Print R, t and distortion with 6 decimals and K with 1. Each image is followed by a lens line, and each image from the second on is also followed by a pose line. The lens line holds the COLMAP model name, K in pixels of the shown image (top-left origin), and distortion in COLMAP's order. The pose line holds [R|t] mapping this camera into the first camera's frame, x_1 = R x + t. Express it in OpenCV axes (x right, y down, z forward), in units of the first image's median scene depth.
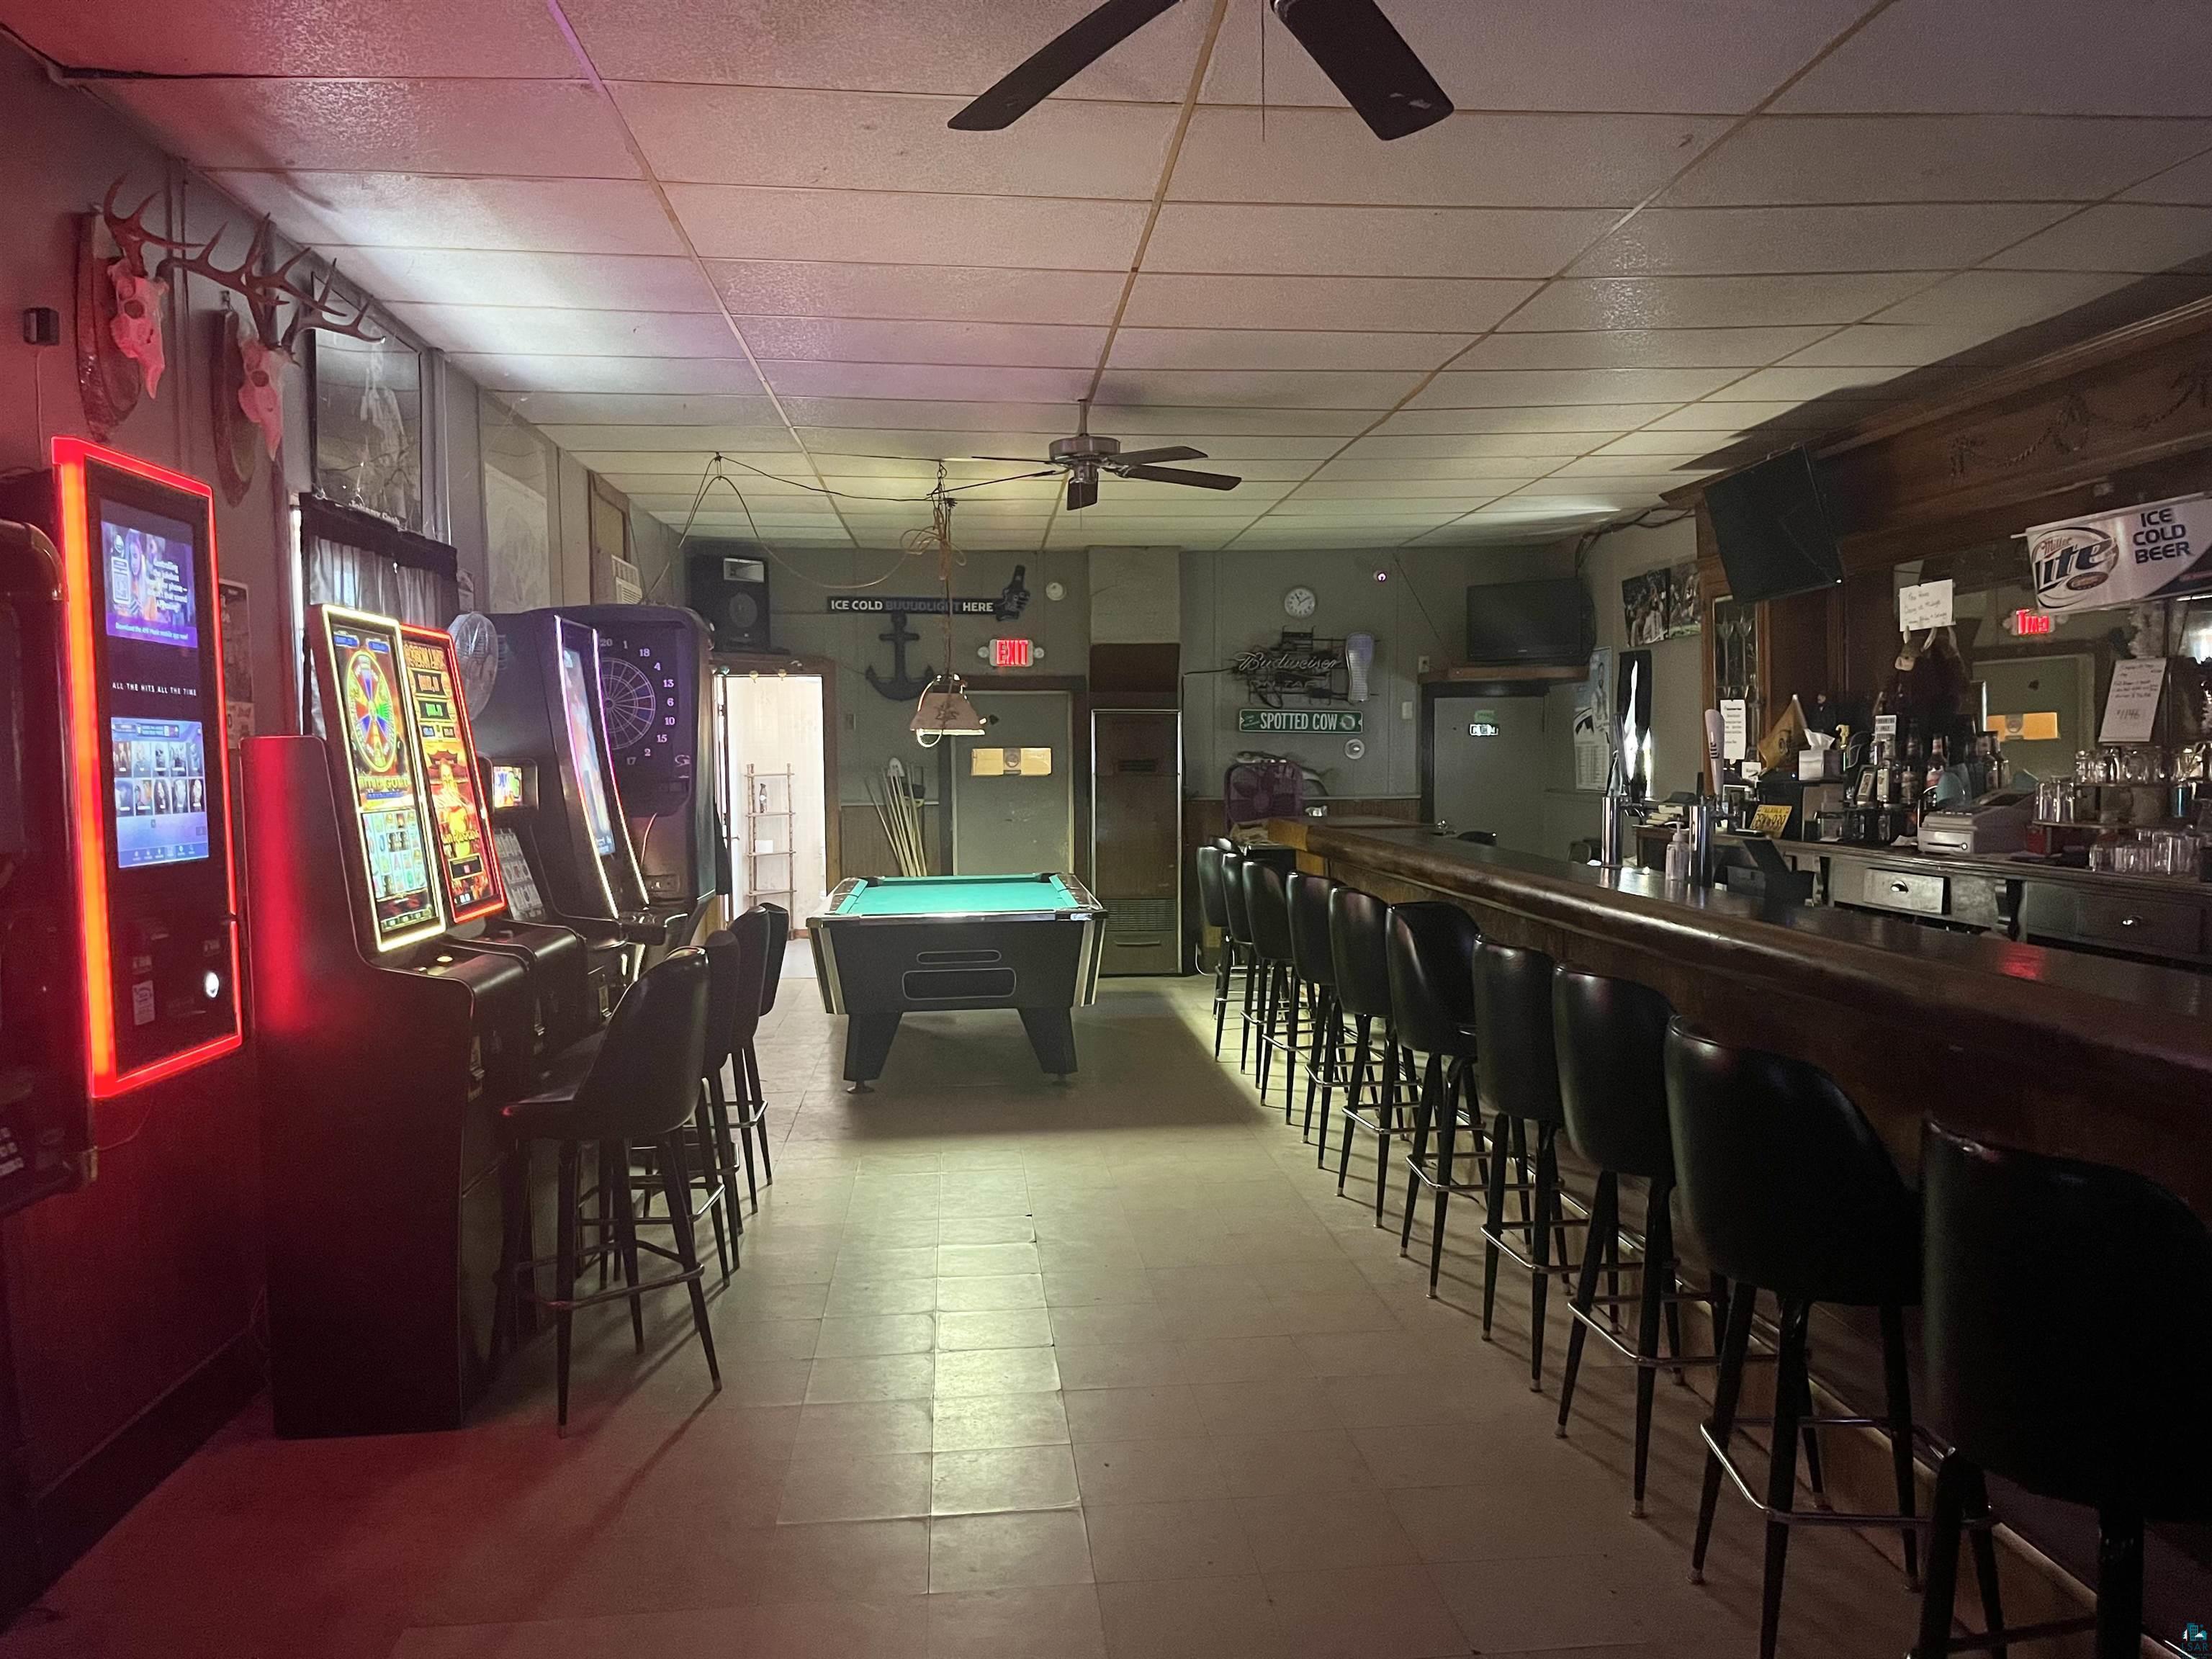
lens RADIAL K [[1653.8, 0, 1101.4], [0, 1653.8, 828.2], [0, 0, 1]] dist [0.032844, -0.040074]
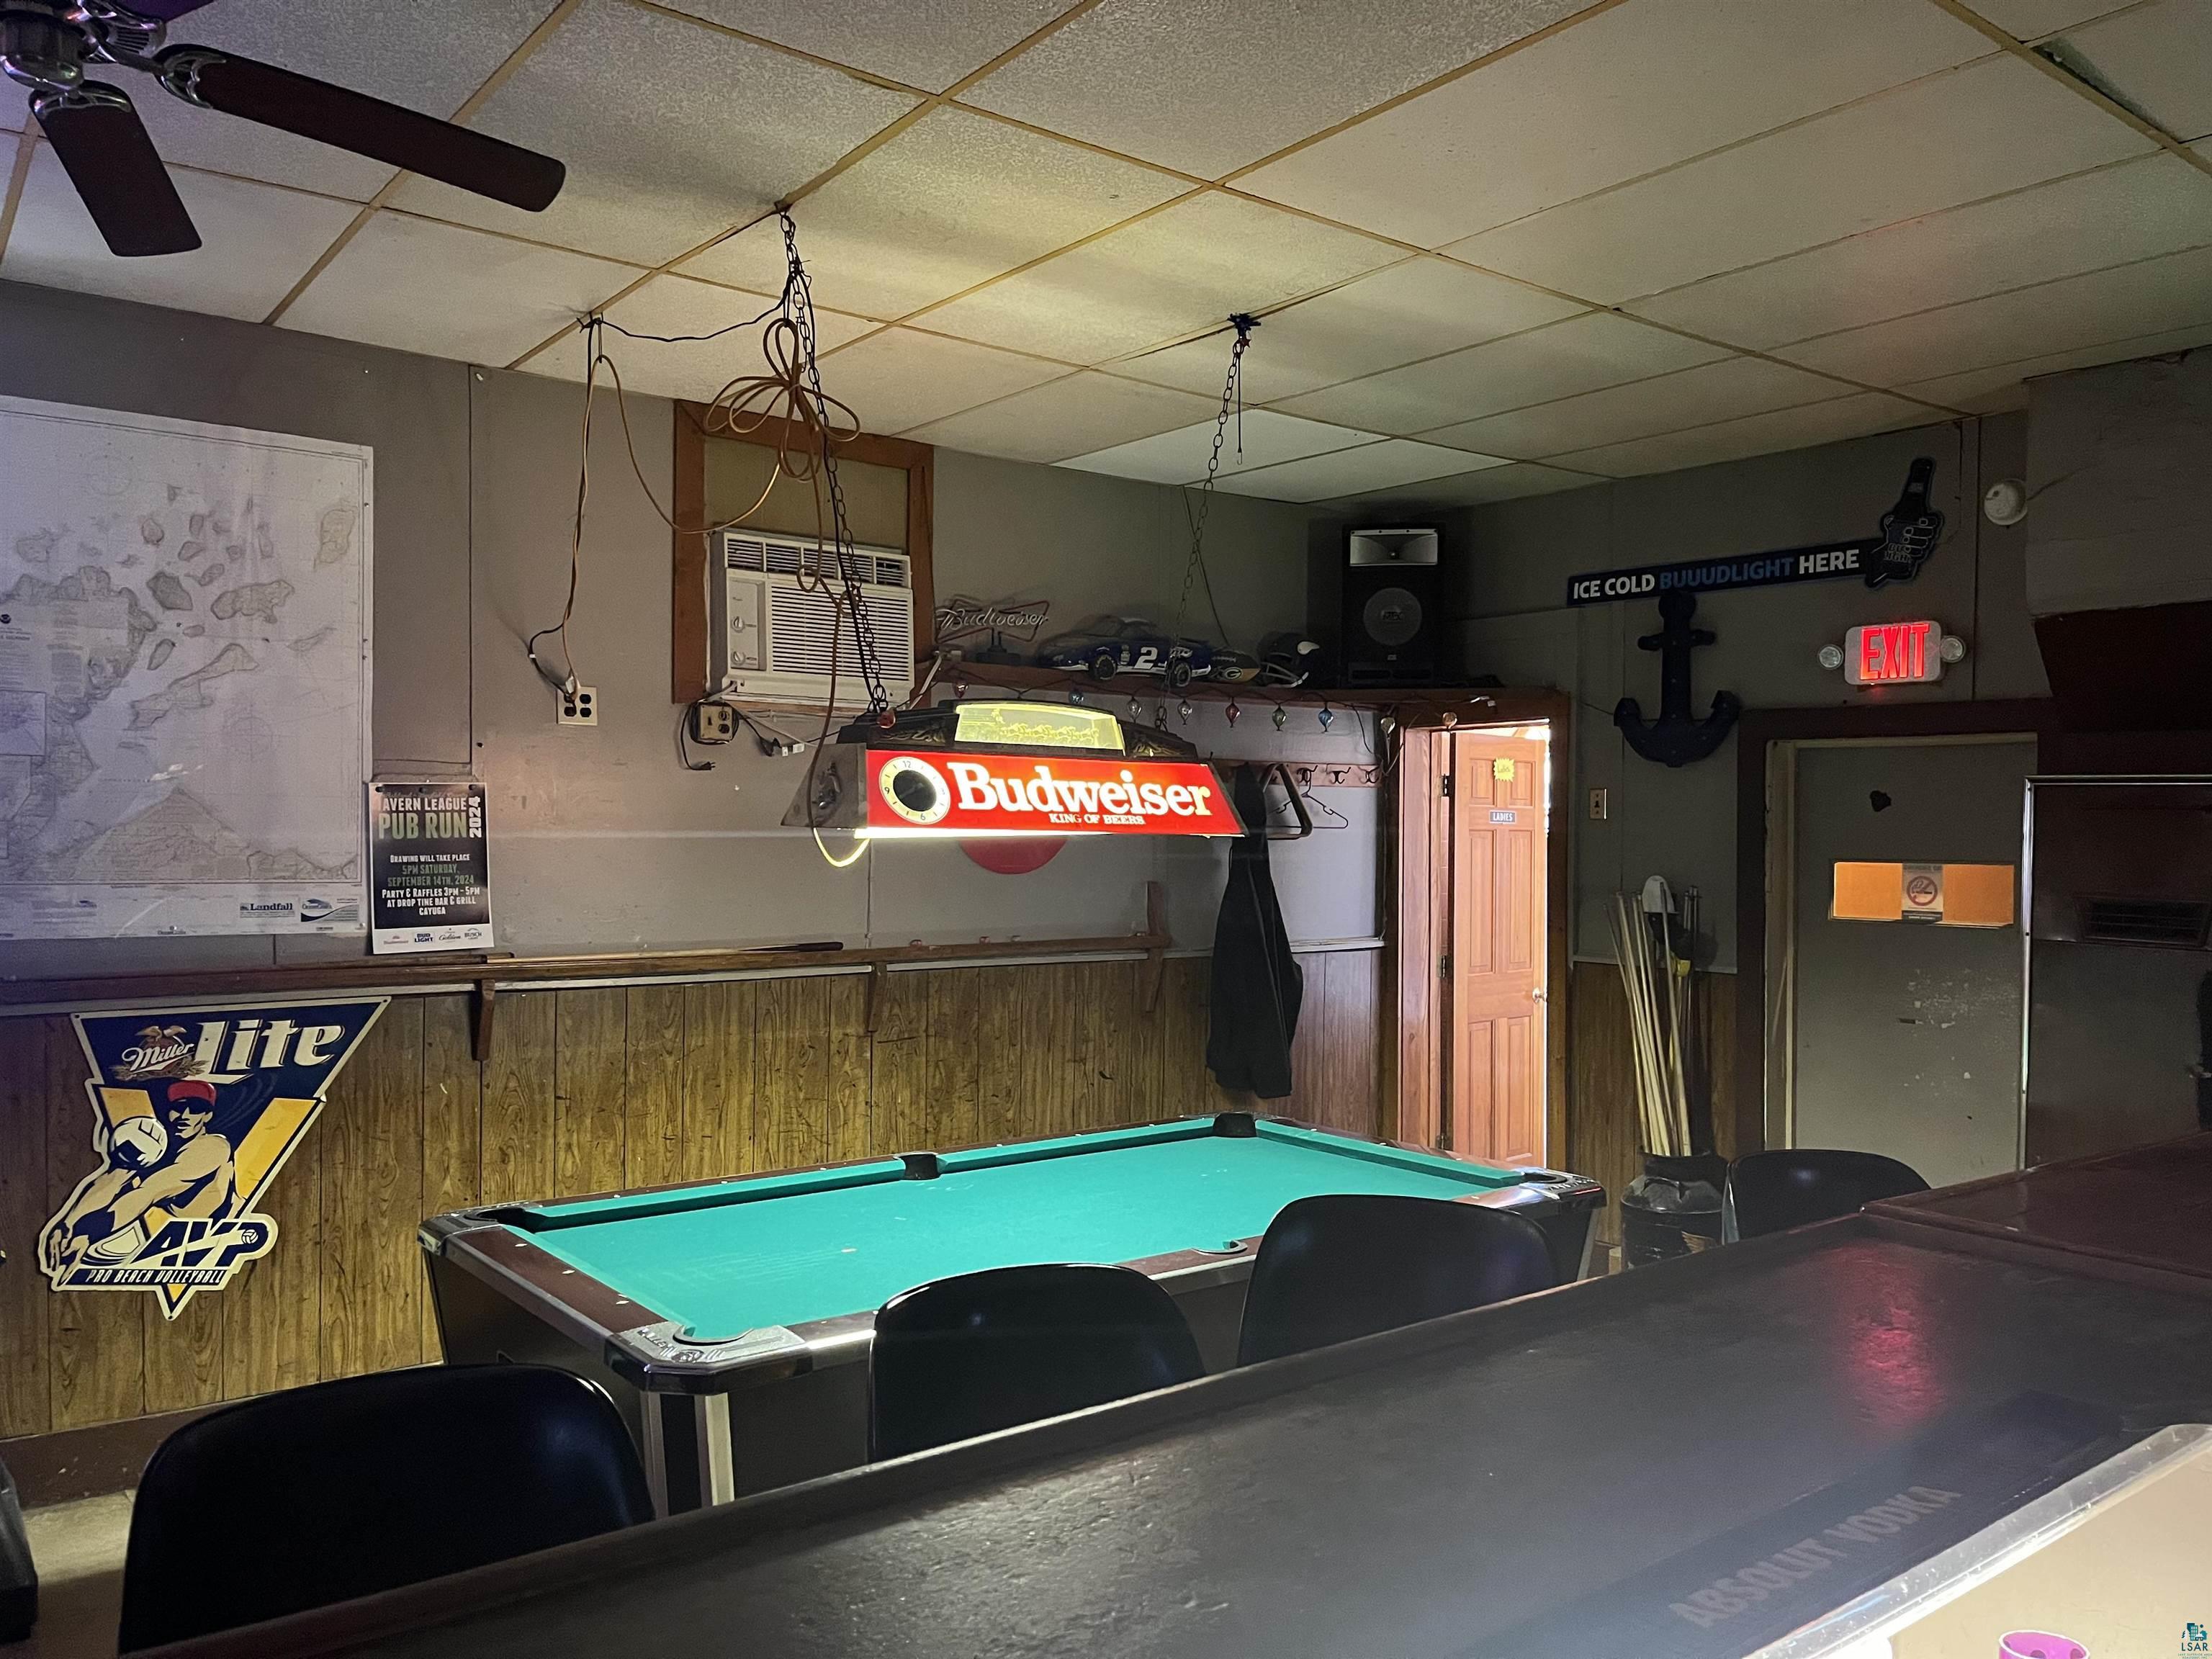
lens RADIAL K [[1653.8, 0, 1104.9], [0, 1653.8, 830.0], [0, 0, 1]] dist [0.032844, -0.040074]
pose [[0.554288, 0.014493, -0.832199, 0.205369], [-0.045708, 0.998870, -0.013048, -0.042150], [0.831069, 0.045271, 0.554324, 0.571149]]
